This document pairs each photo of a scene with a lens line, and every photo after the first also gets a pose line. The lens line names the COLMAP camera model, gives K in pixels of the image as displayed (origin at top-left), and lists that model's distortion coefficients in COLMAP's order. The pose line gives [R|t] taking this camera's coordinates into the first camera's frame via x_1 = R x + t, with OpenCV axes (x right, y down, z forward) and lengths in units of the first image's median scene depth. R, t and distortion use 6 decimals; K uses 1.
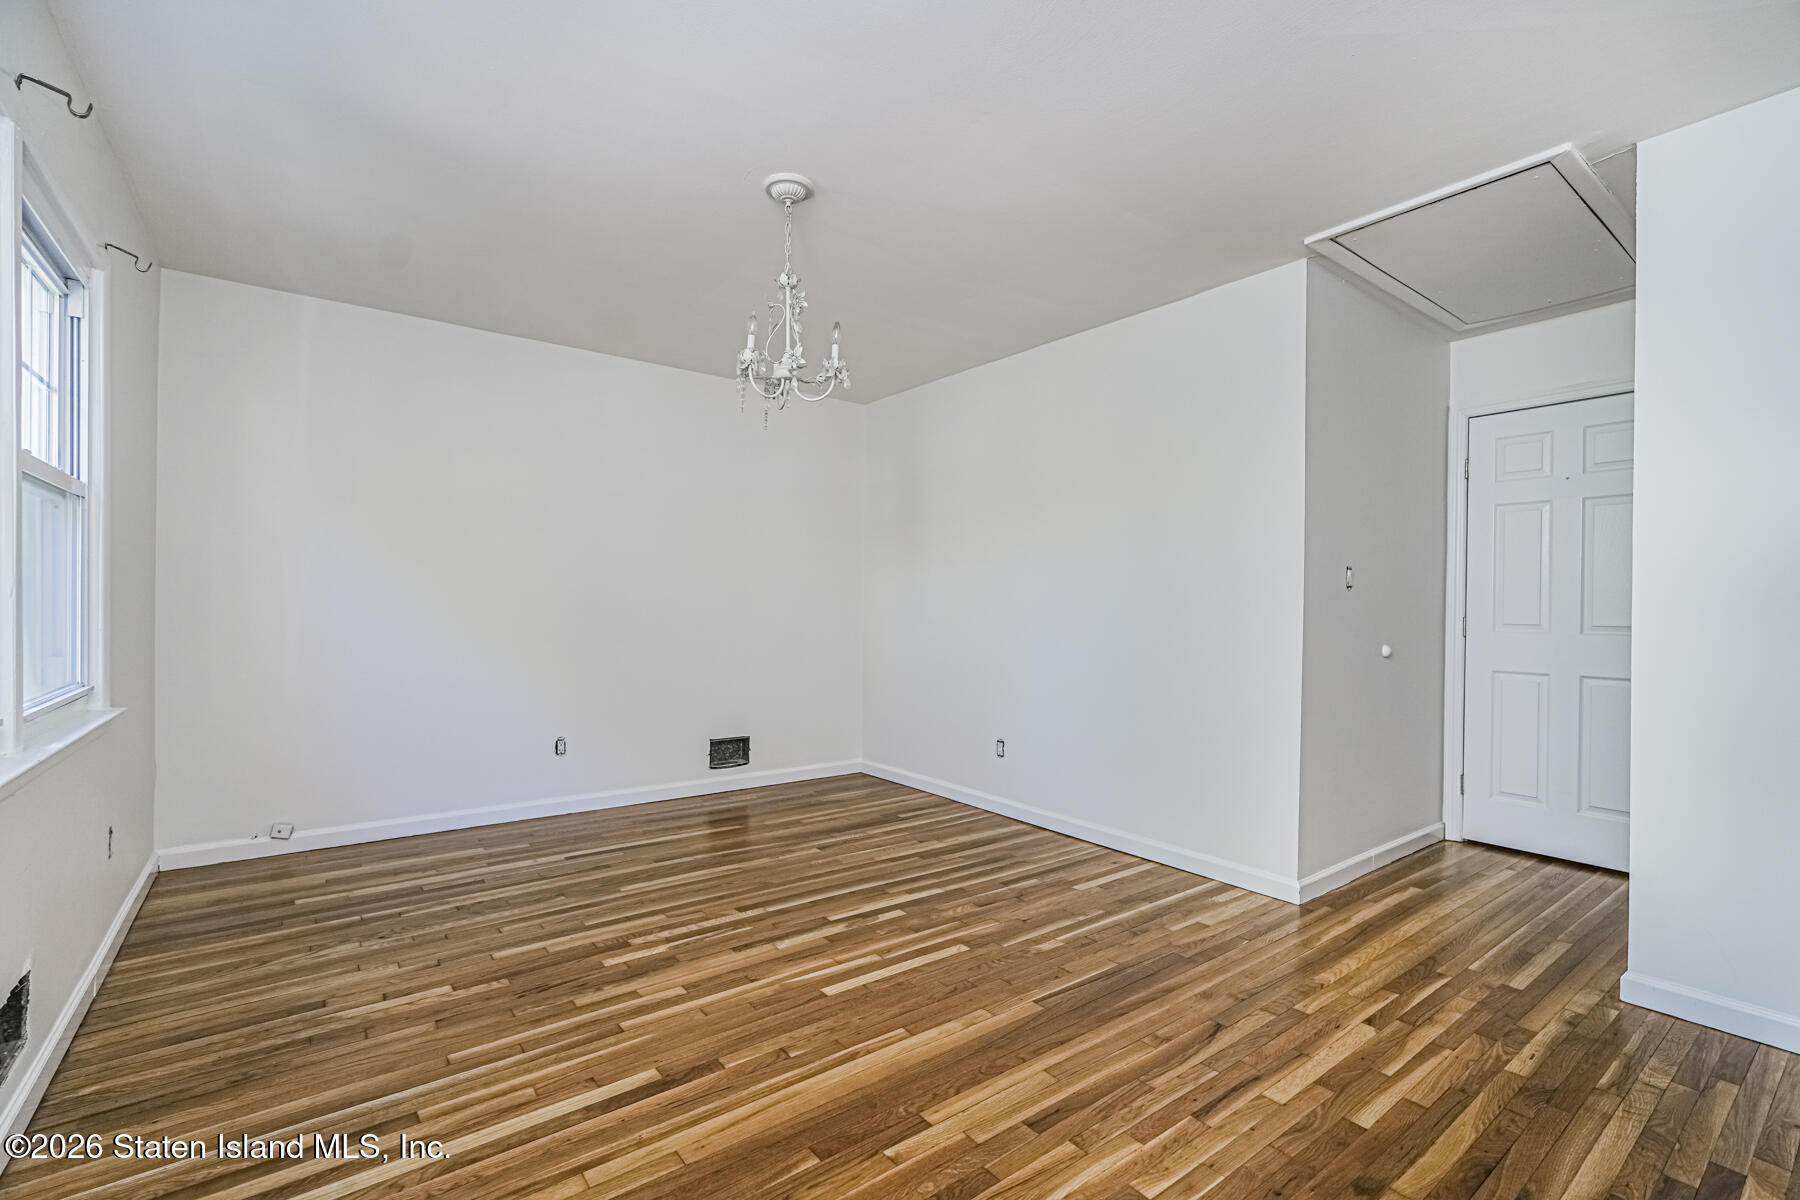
lens RADIAL K [[796.2, 0, 900.3], [0, 796.2, 604.6], [0, 0, 1]] dist [-0.011052, 0.006833]
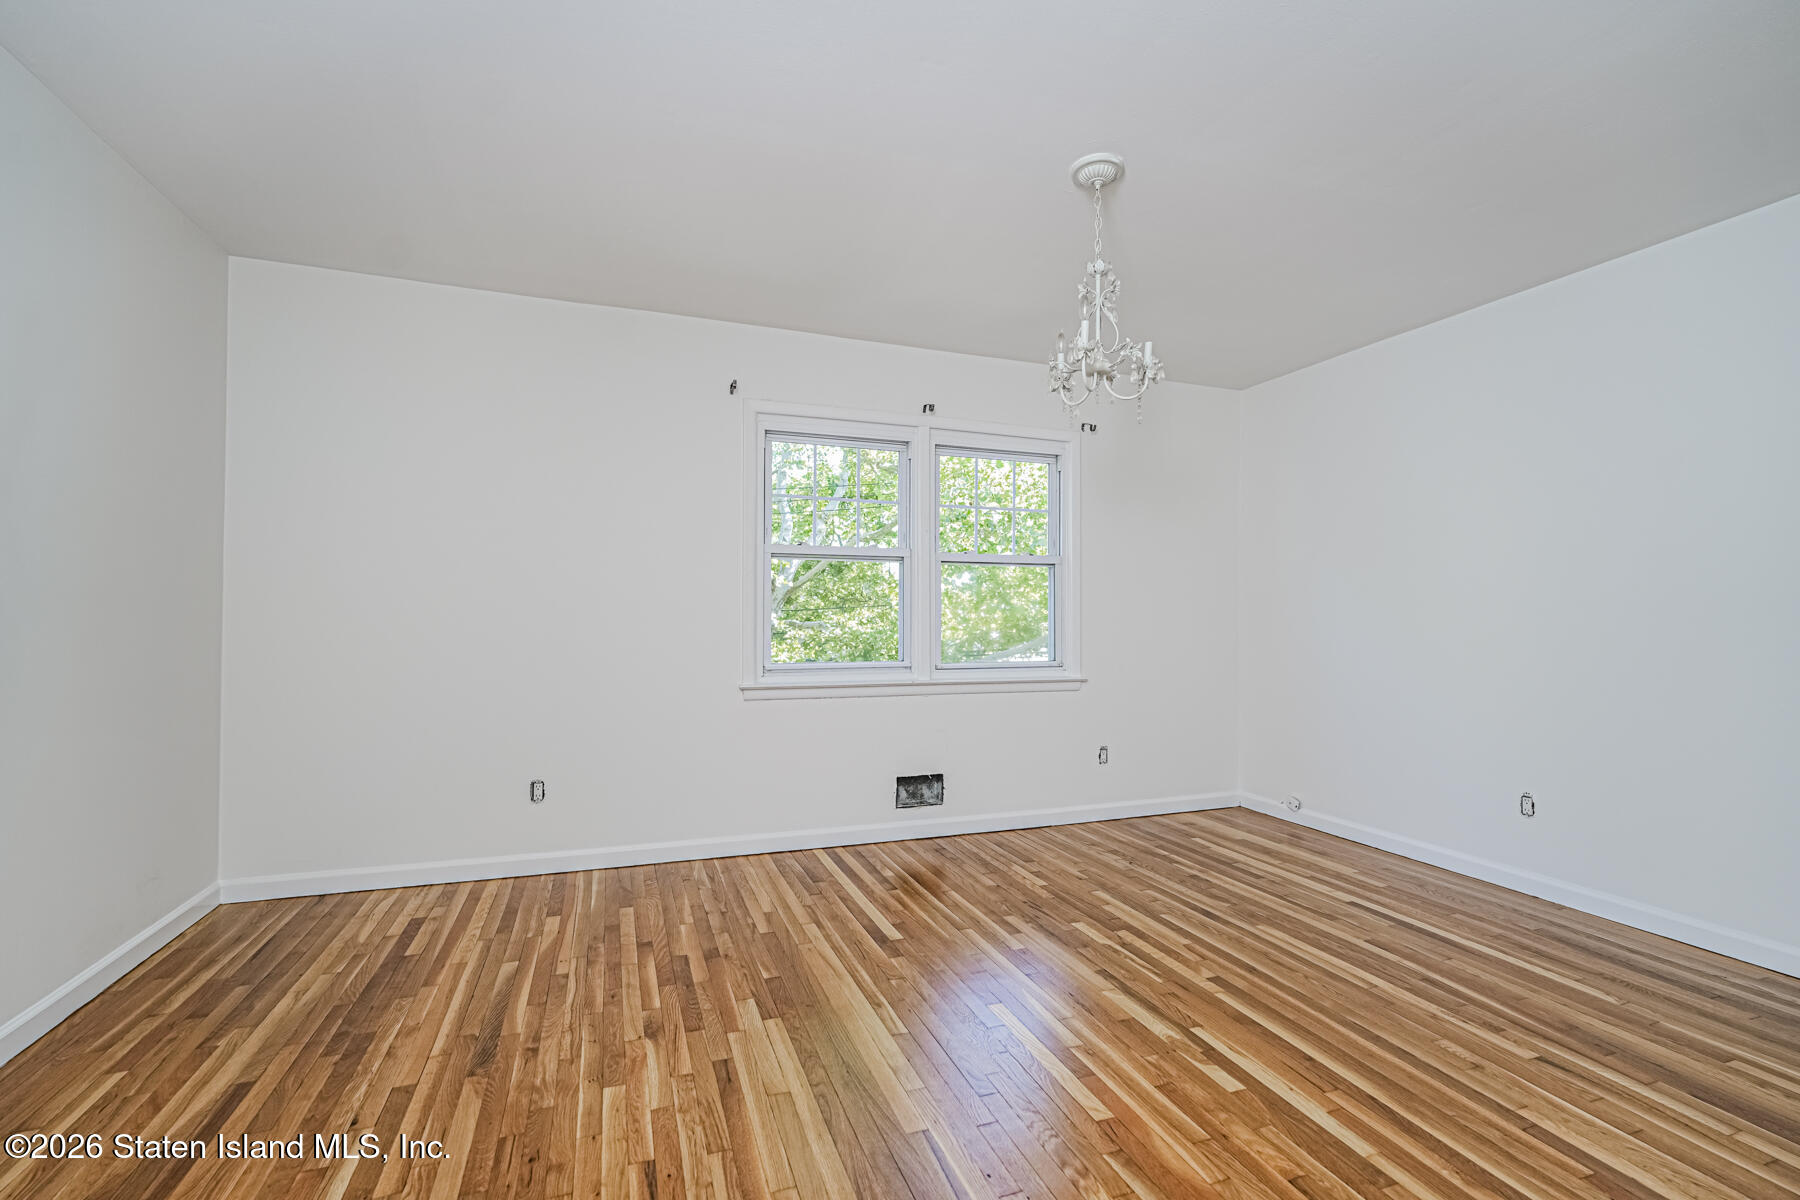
lens RADIAL K [[796.2, 0, 898.8], [0, 796.2, 604.9], [0, 0, 1]] dist [-0.011052, 0.006833]
pose [[-0.297989, -0.026084, -0.954213, 0.726084], [-0.005889, 0.999658, -0.025487, 0.011694], [0.954551, -0.001975, -0.298041, 0.952716]]
